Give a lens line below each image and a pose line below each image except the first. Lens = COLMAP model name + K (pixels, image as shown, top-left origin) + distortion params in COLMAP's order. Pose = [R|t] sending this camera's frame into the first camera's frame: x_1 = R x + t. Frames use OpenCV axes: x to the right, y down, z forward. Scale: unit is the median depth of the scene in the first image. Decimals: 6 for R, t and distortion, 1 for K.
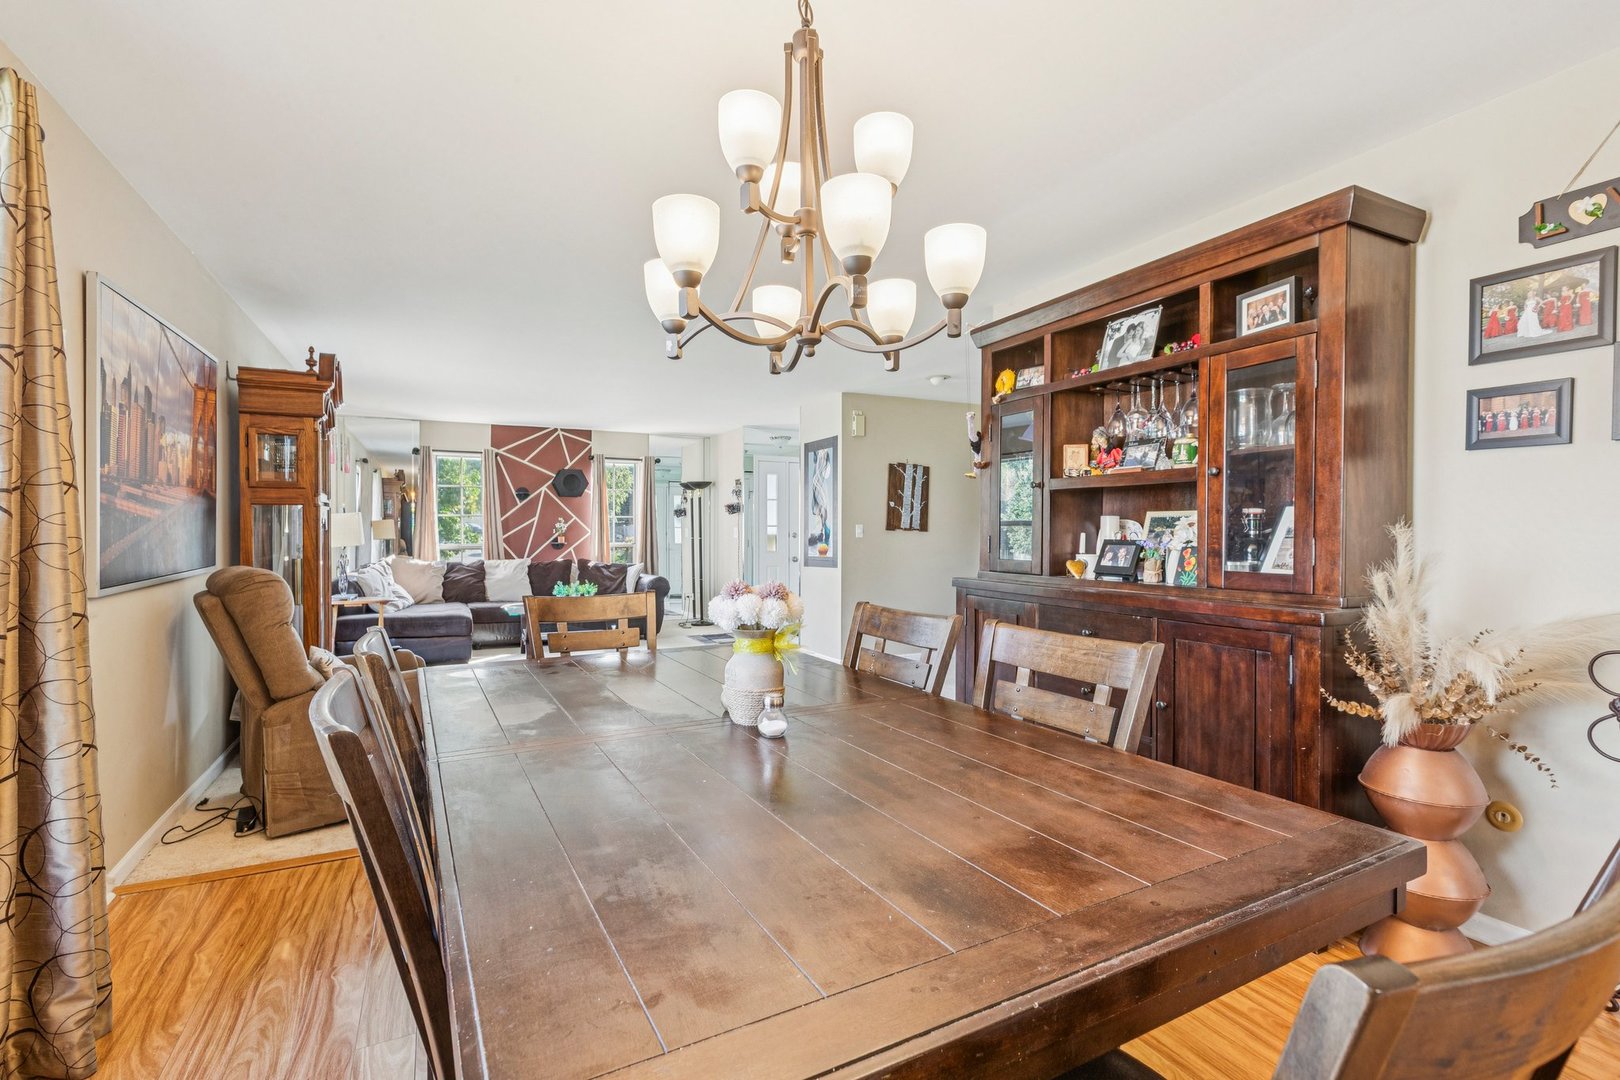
lens RADIAL K [[751.2, 0, 802.9], [0, 751.2, 540.3], [0, 0, 1]] dist [0.002957, -0.001297]
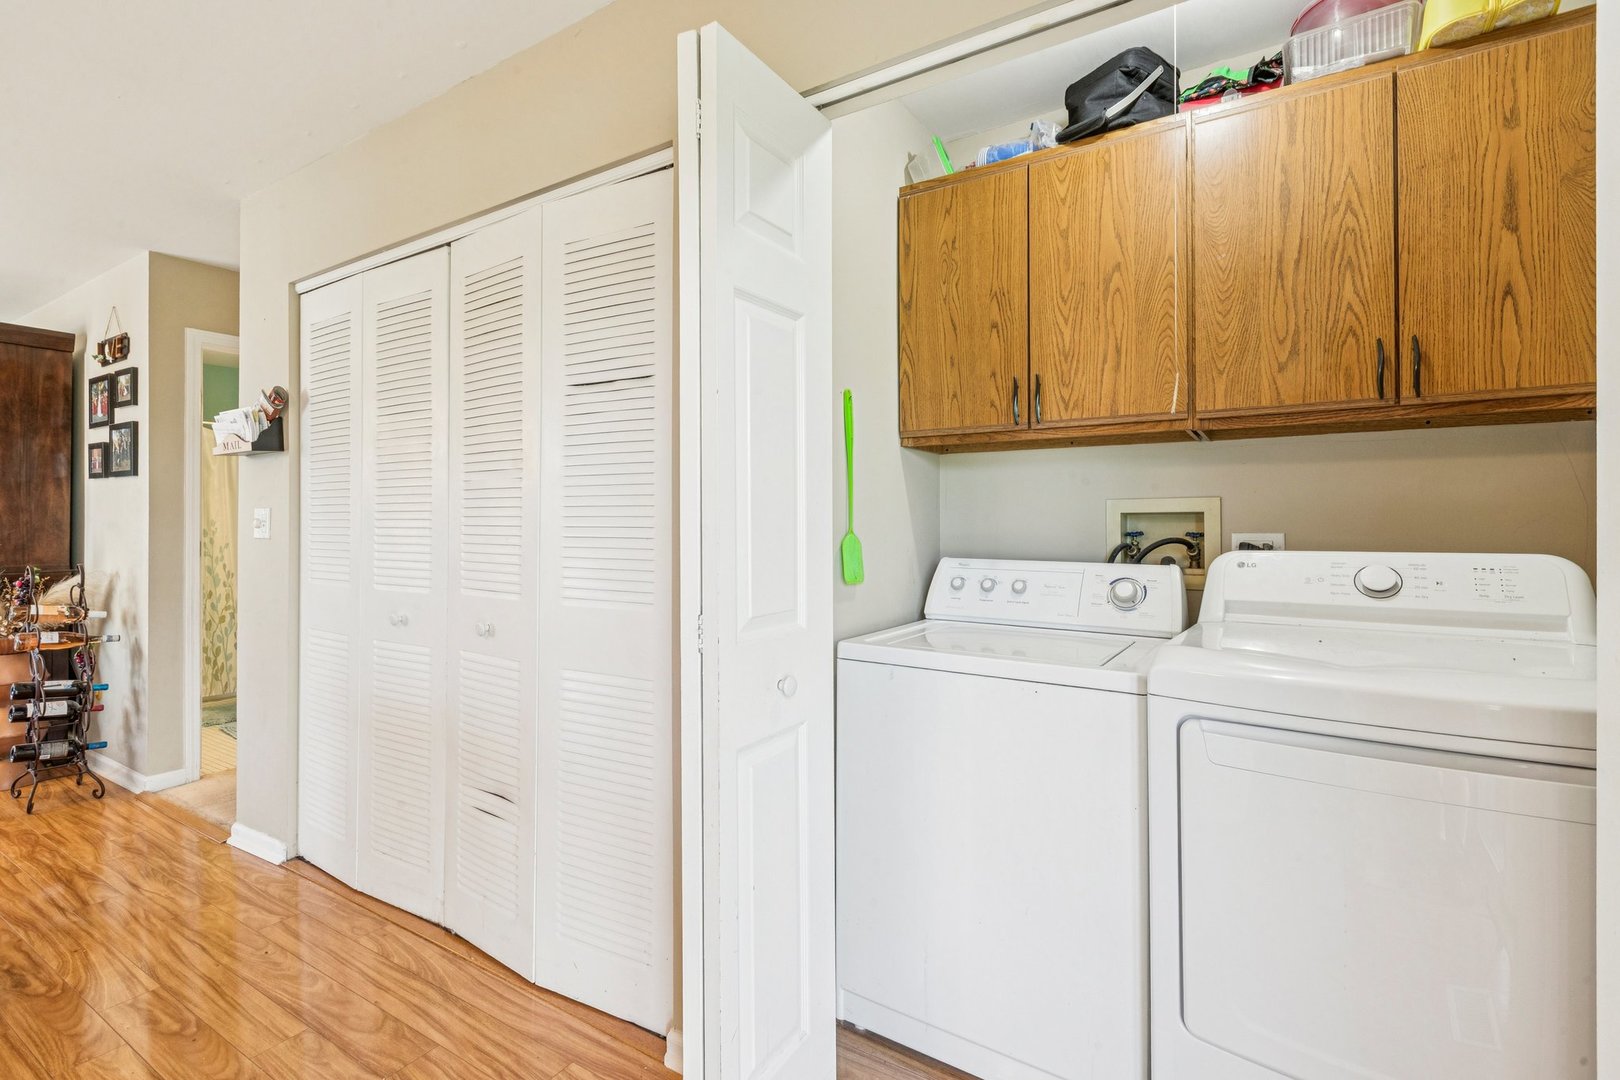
lens RADIAL K [[751.2, 0, 806.0], [0, 751.2, 515.6], [0, 0, 1]] dist [0.002957, -0.001297]
pose [[0.851694, -0.001976, 0.524036, 0.433175], [0.011614, 0.999818, -0.015105, 0.002911], [-0.523911, 0.018951, 0.851562, -0.413240]]
